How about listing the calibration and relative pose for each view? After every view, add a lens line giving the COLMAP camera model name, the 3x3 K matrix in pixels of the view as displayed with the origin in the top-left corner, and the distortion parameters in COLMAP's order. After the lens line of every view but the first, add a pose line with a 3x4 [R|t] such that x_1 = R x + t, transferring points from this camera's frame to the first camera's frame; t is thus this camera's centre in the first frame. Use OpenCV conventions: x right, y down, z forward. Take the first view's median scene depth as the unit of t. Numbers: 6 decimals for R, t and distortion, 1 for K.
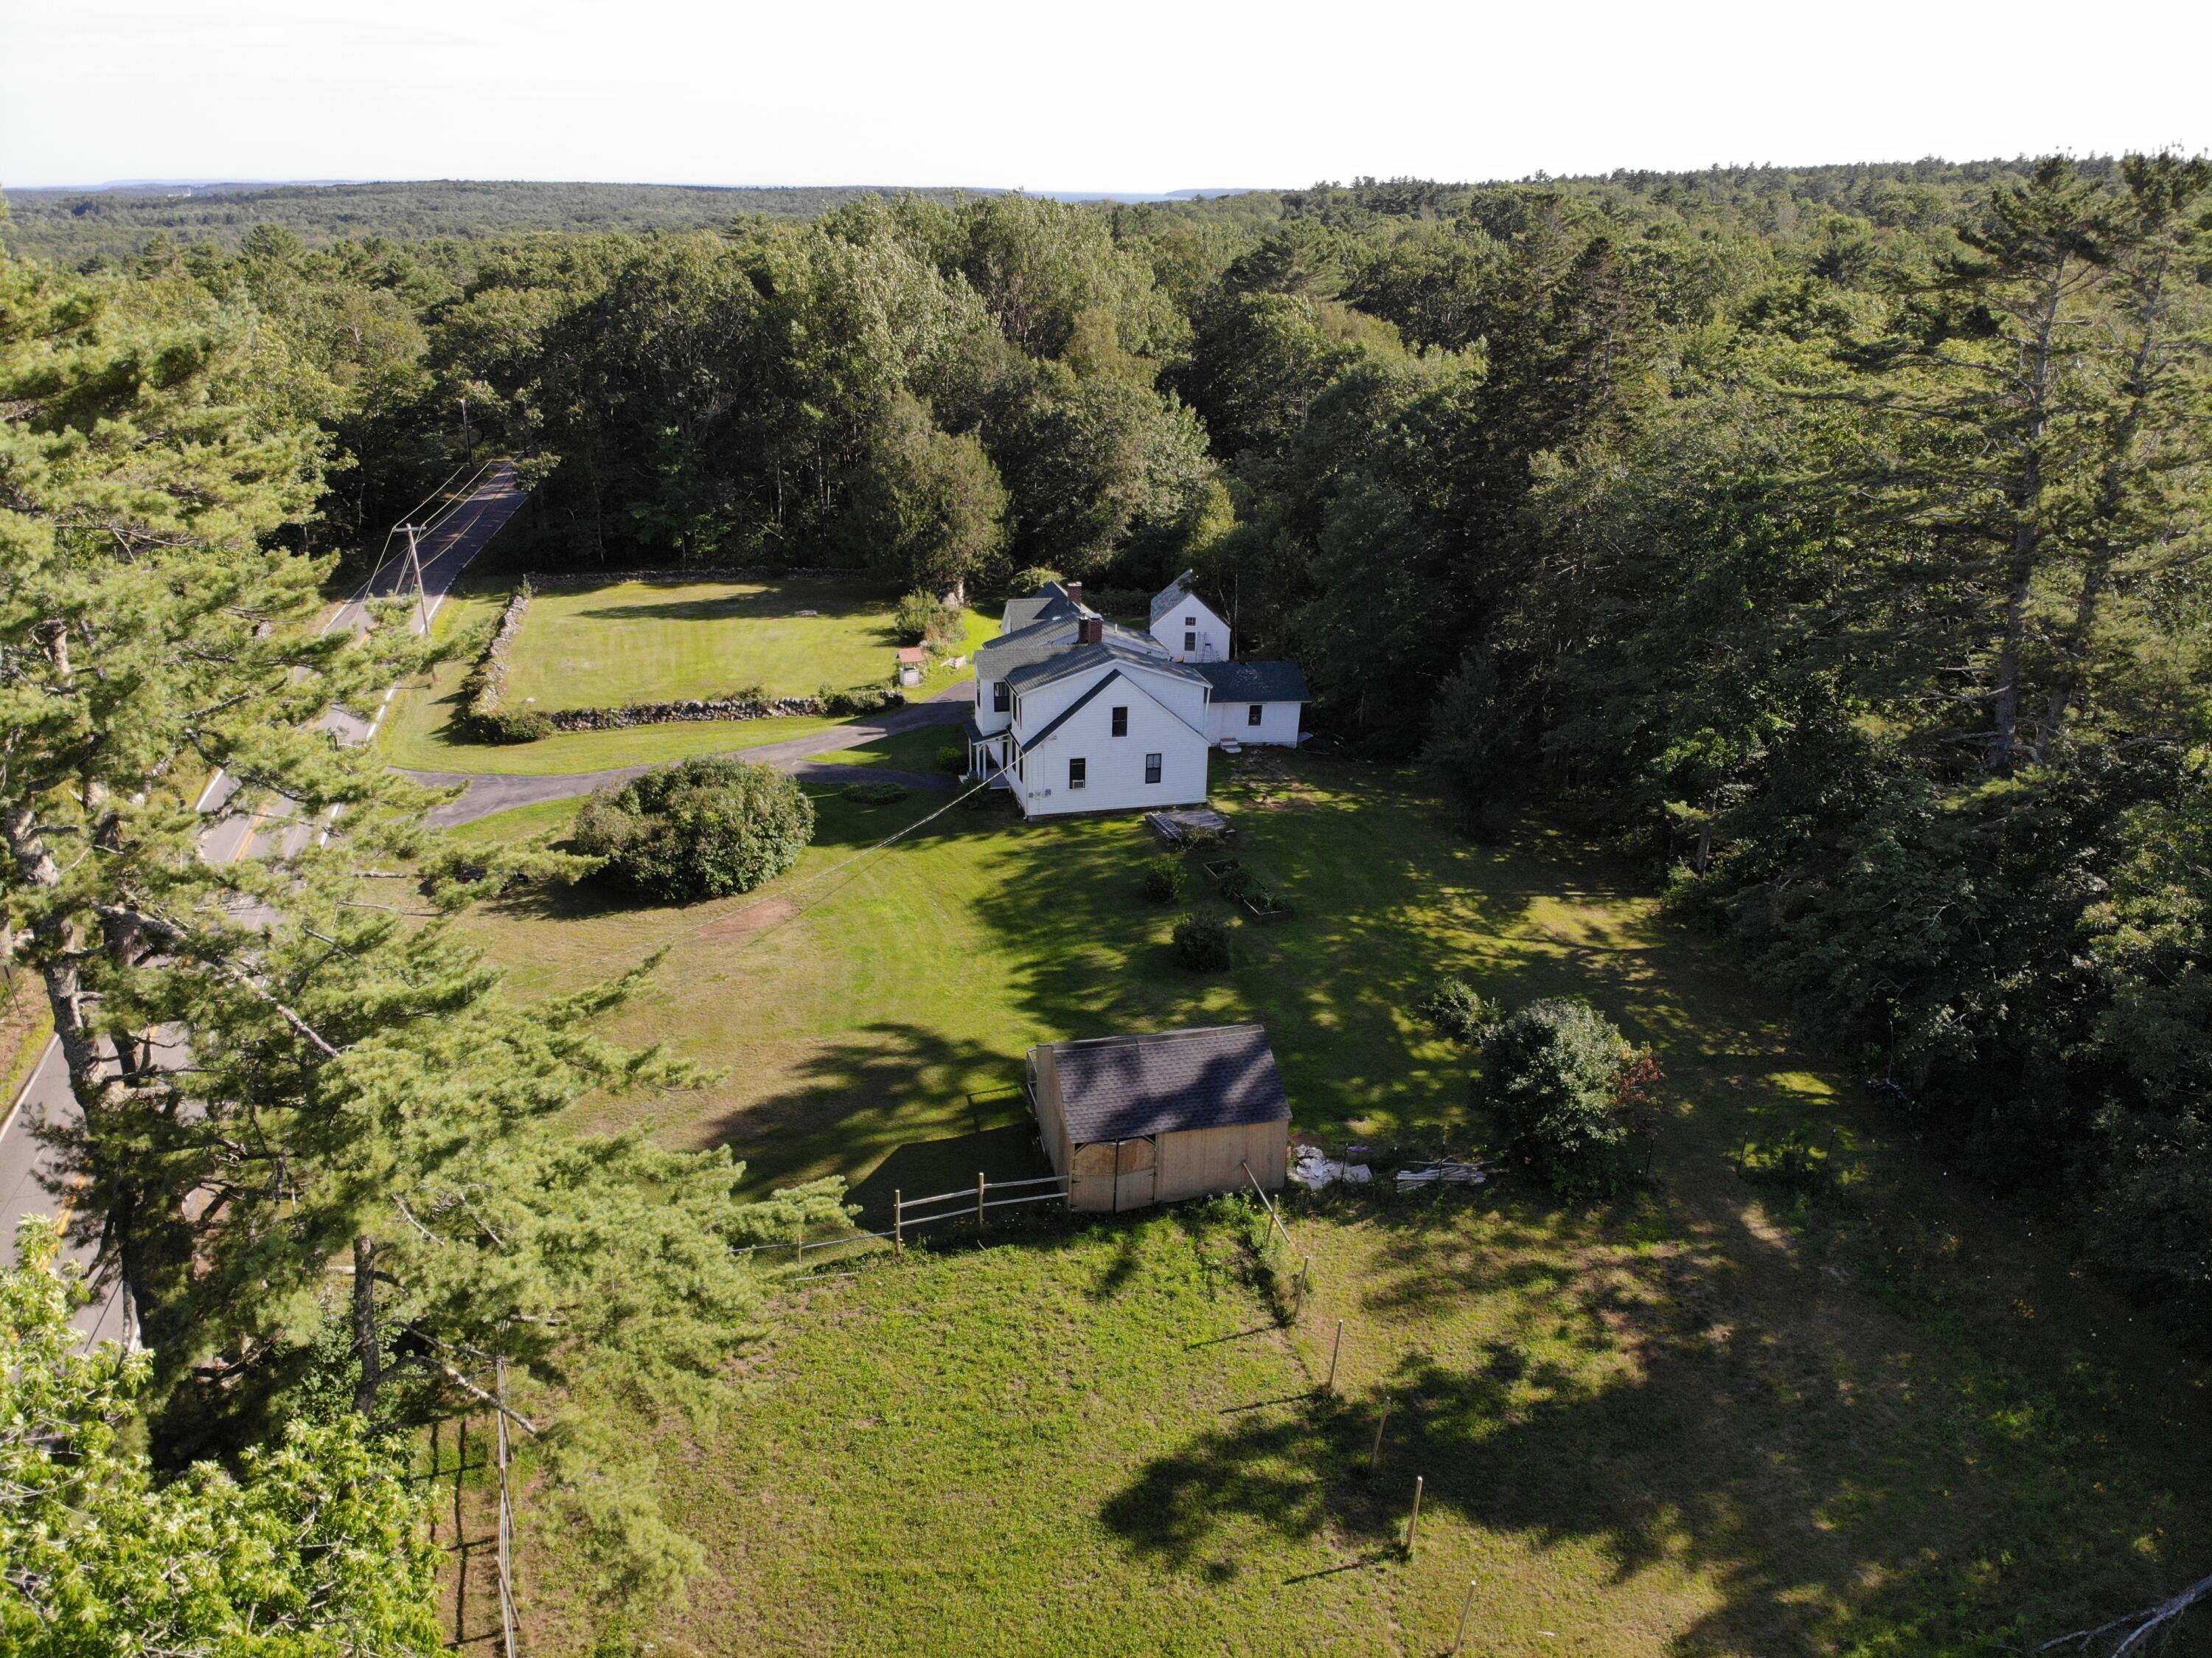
lens RADIAL K [[1656.3, 0, 1106.0], [0, 1656.3, 829.0], [0, 0, 1]] dist [0.100026, -0.209560]
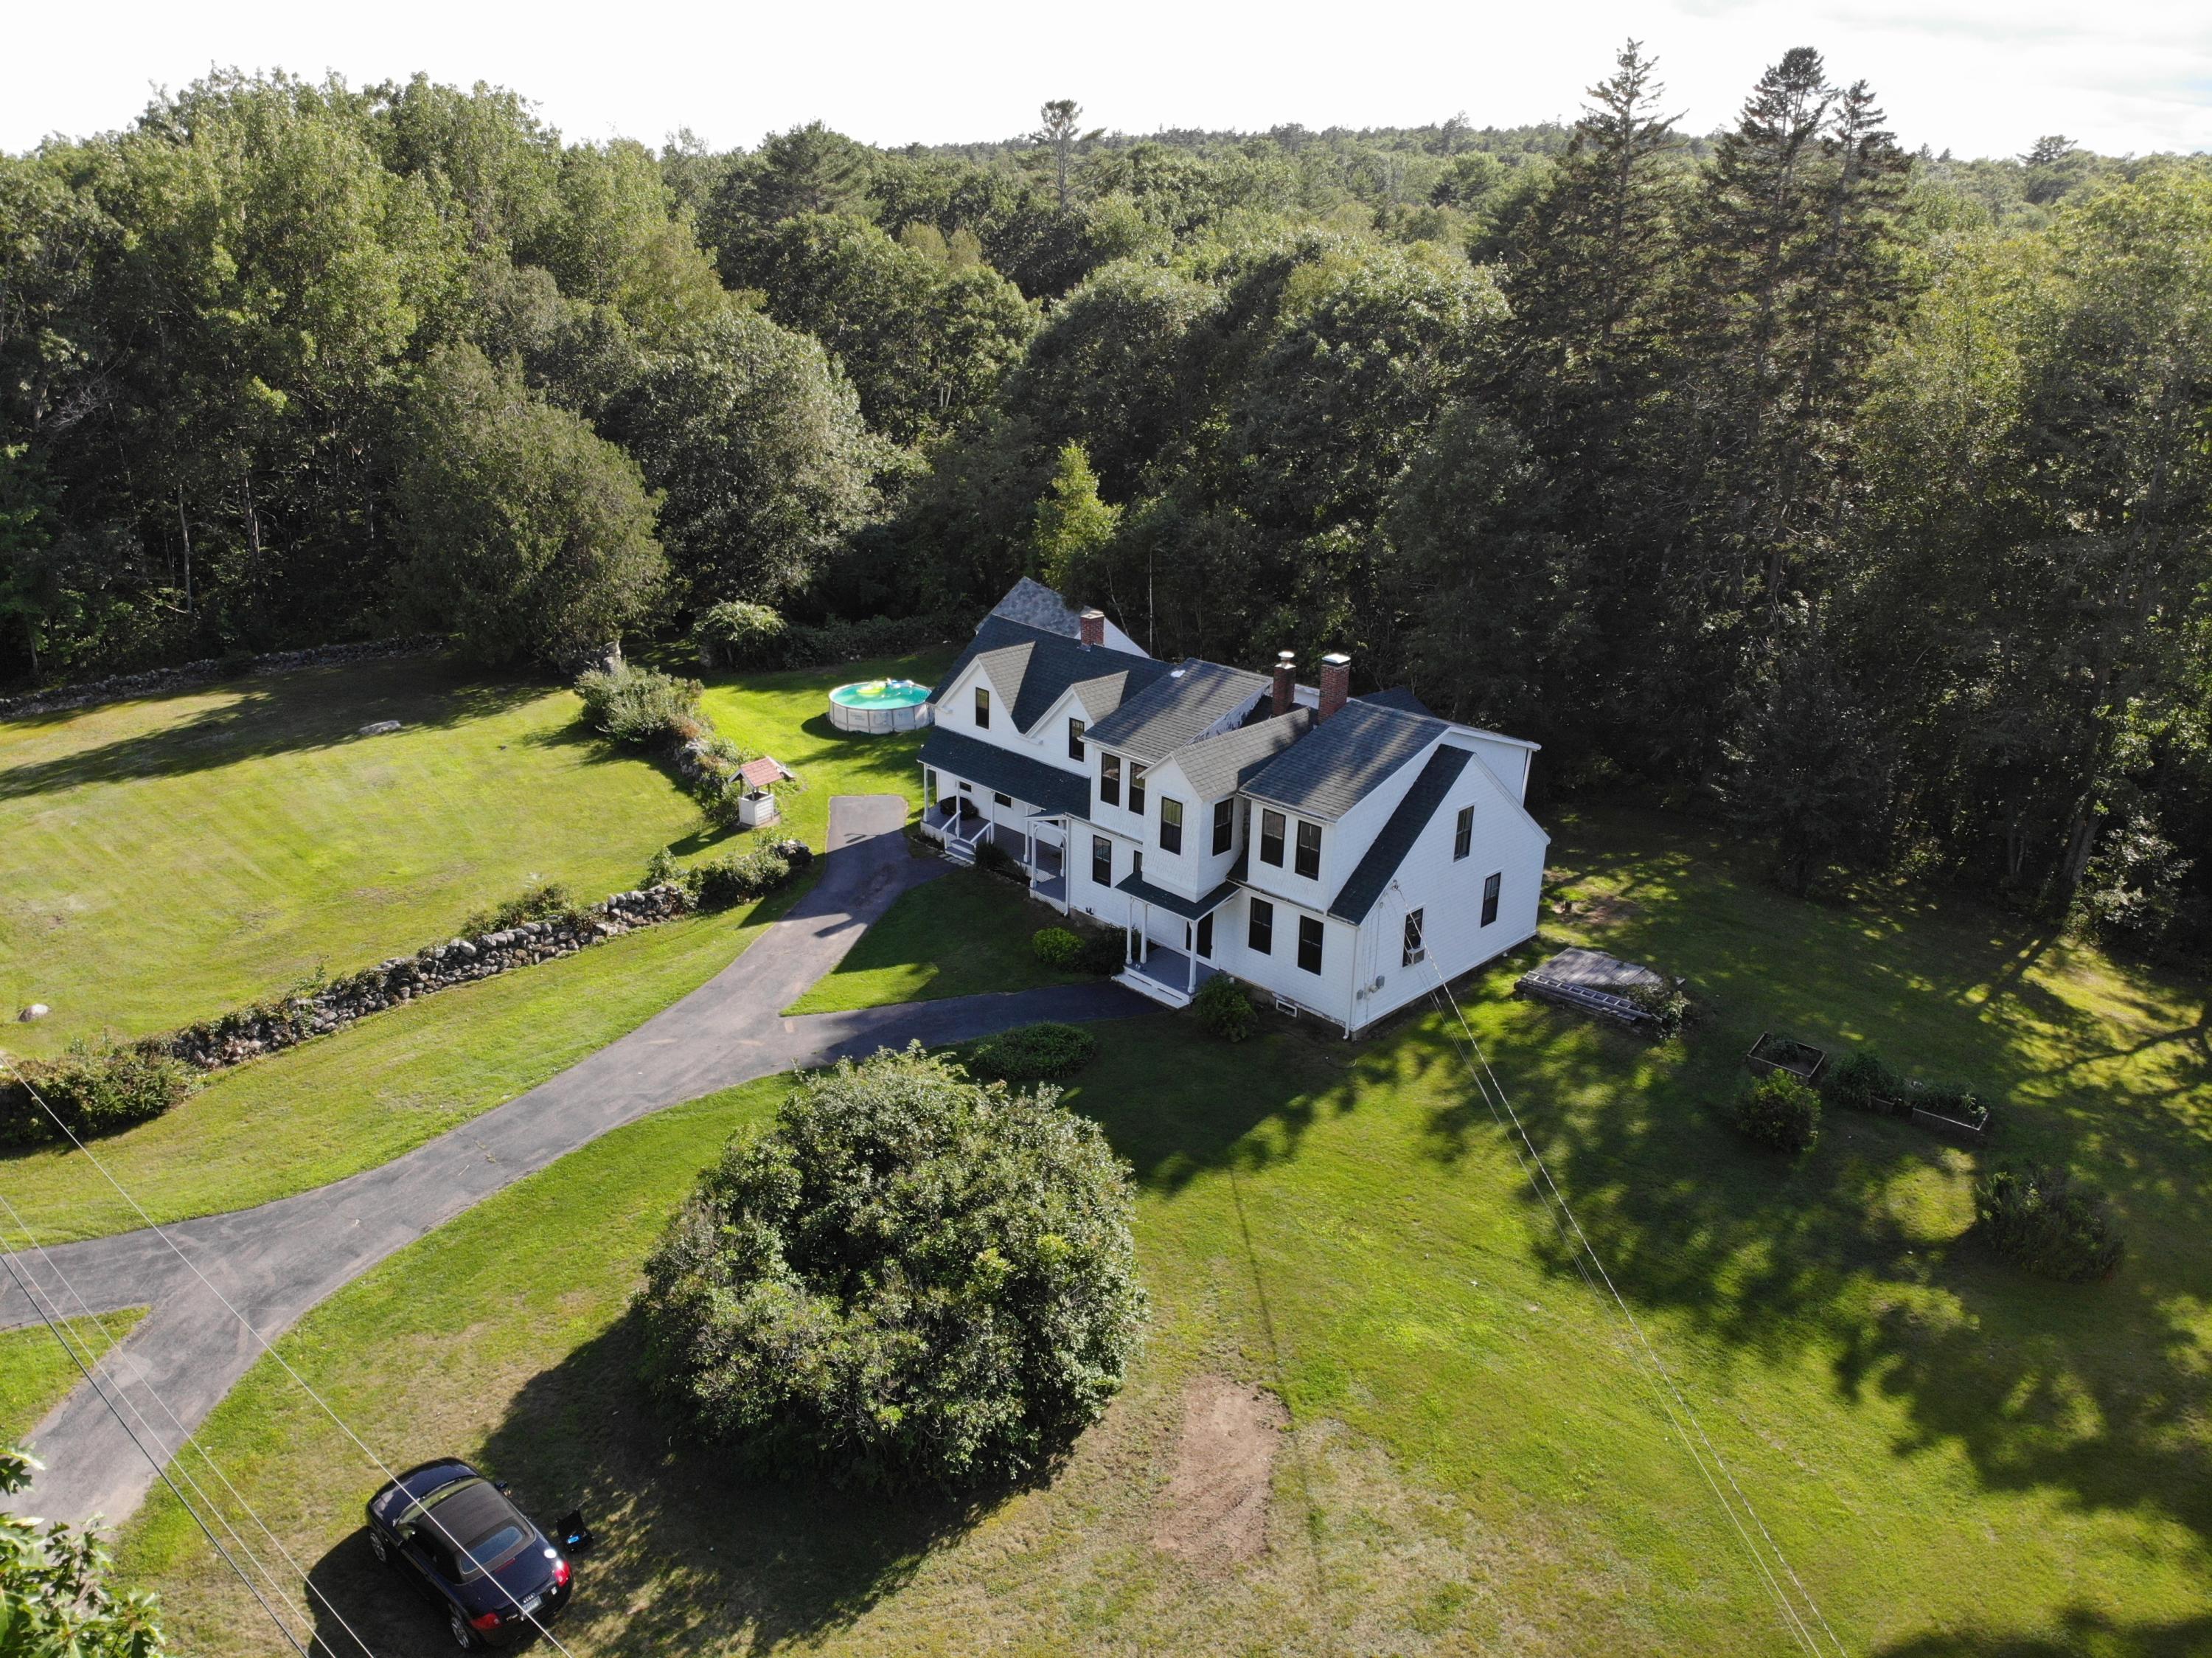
lens RADIAL K [[1656.3, 0, 1106.0], [0, 1656.3, 829.0], [0, 0, 1]] dist [0.100026, -0.209560]
pose [[0.864870, -0.194973, 0.462585, -0.305062], [0.188685, 0.980181, 0.060359, -0.104072], [-0.465186, 0.035080, 0.884518, 0.456003]]
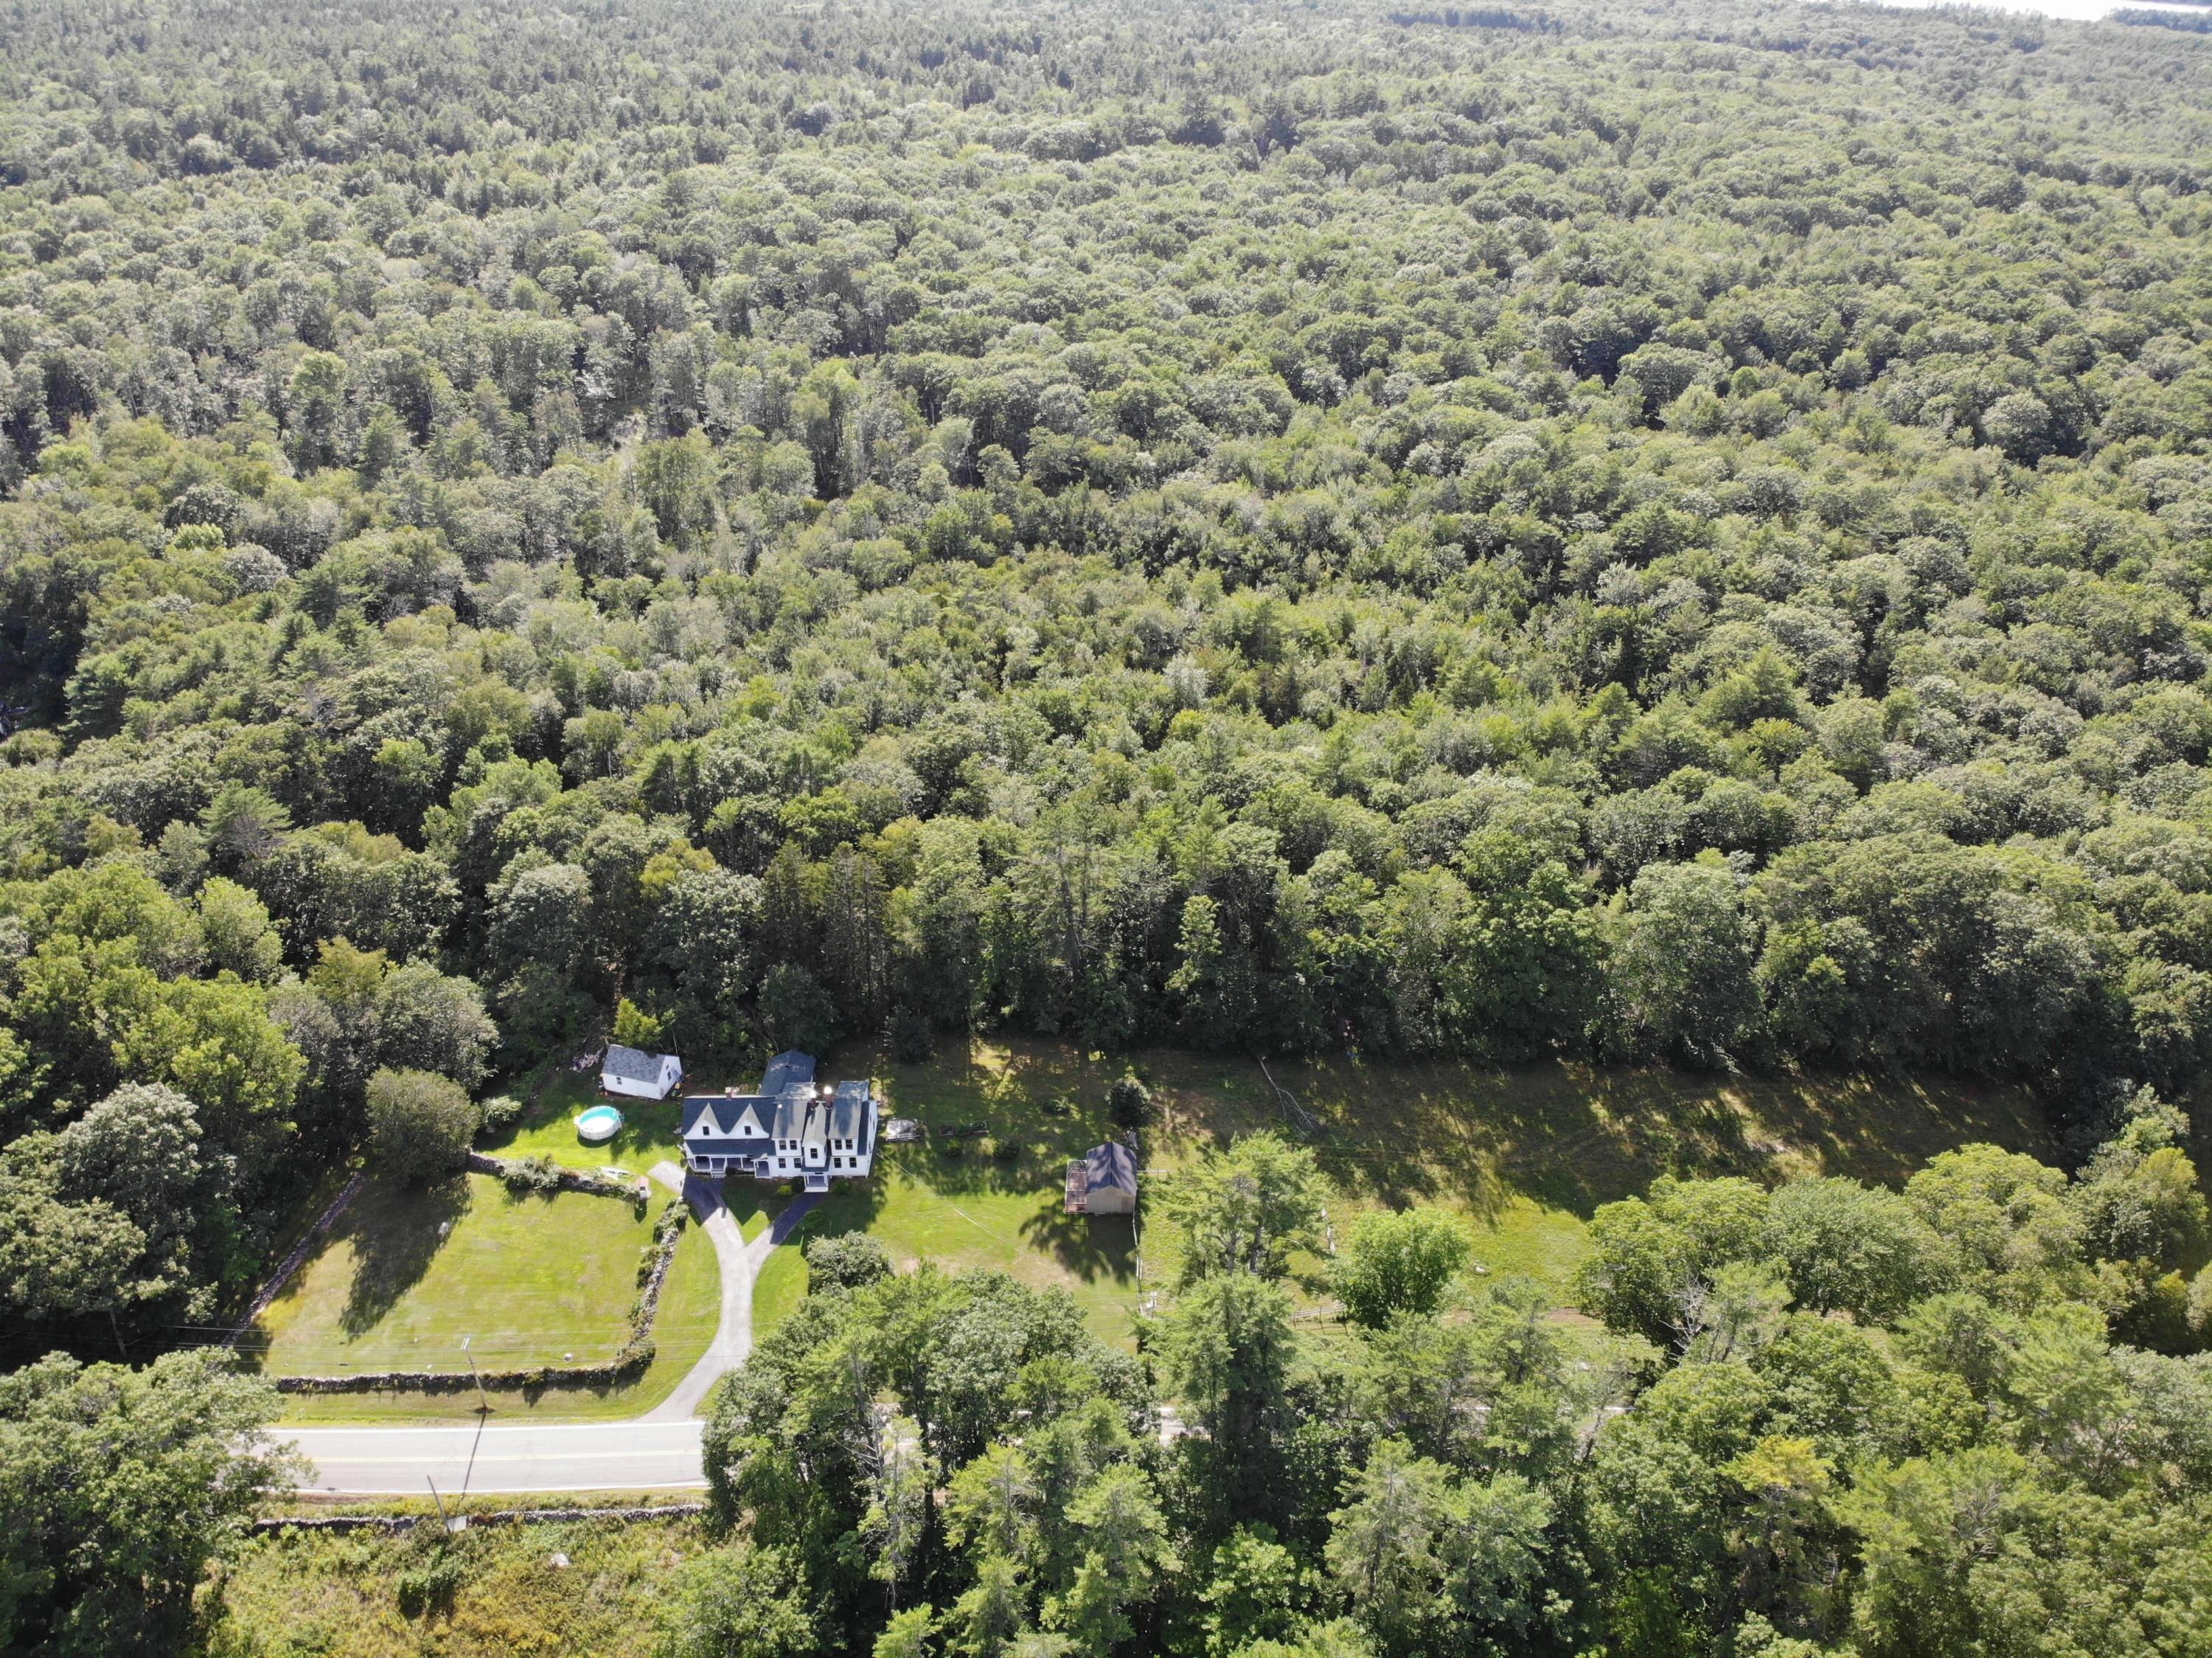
lens RADIAL K [[1656.3, 0, 1106.0], [0, 1656.3, 829.0], [0, 0, 1]] dist [0.100026, -0.209560]
pose [[0.251940, -0.522234, 0.814738, -1.346751], [0.342256, 0.835569, 0.429751, -1.090986], [-0.905200, 0.170577, 0.389251, -0.239415]]
